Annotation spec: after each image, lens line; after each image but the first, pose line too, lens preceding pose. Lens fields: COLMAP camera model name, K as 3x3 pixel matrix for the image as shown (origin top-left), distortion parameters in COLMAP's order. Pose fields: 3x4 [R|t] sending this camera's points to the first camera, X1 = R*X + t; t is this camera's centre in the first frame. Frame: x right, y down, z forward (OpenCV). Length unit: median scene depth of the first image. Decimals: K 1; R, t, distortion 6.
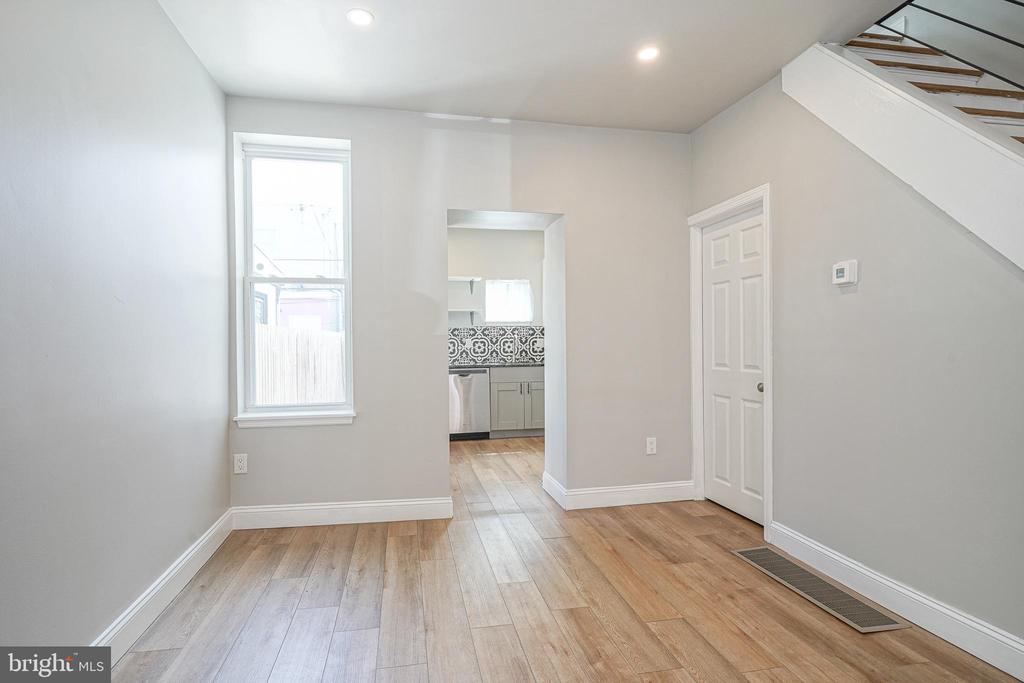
lens RADIAL K [[501.9, 0, 506.9], [0, 501.9, 347.0], [0, 0, 1]] dist [-0.000965, 0.000244]
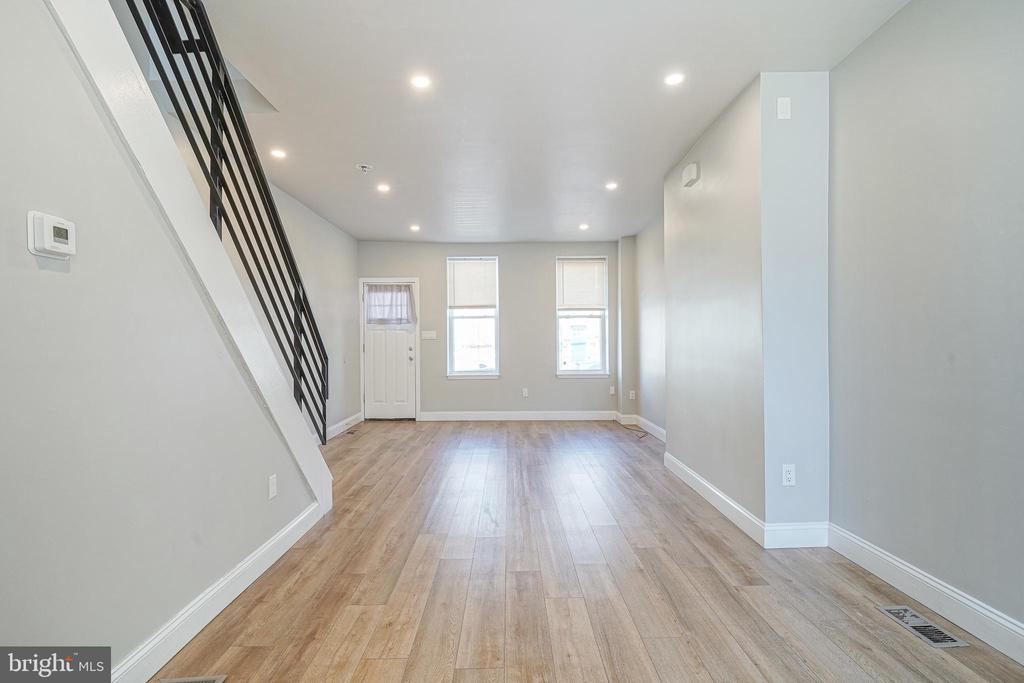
lens RADIAL K [[503.7, 0, 512.0], [0, 503.7, 341.5], [0, 0, 1]] dist [-0.000227, 0.000122]
pose [[-0.980621, 0.020601, 0.194829, 0.009739], [0.020601, 0.999786, -0.002028, -0.003655], [-0.194829, 0.002025, -0.980835, 0.630117]]
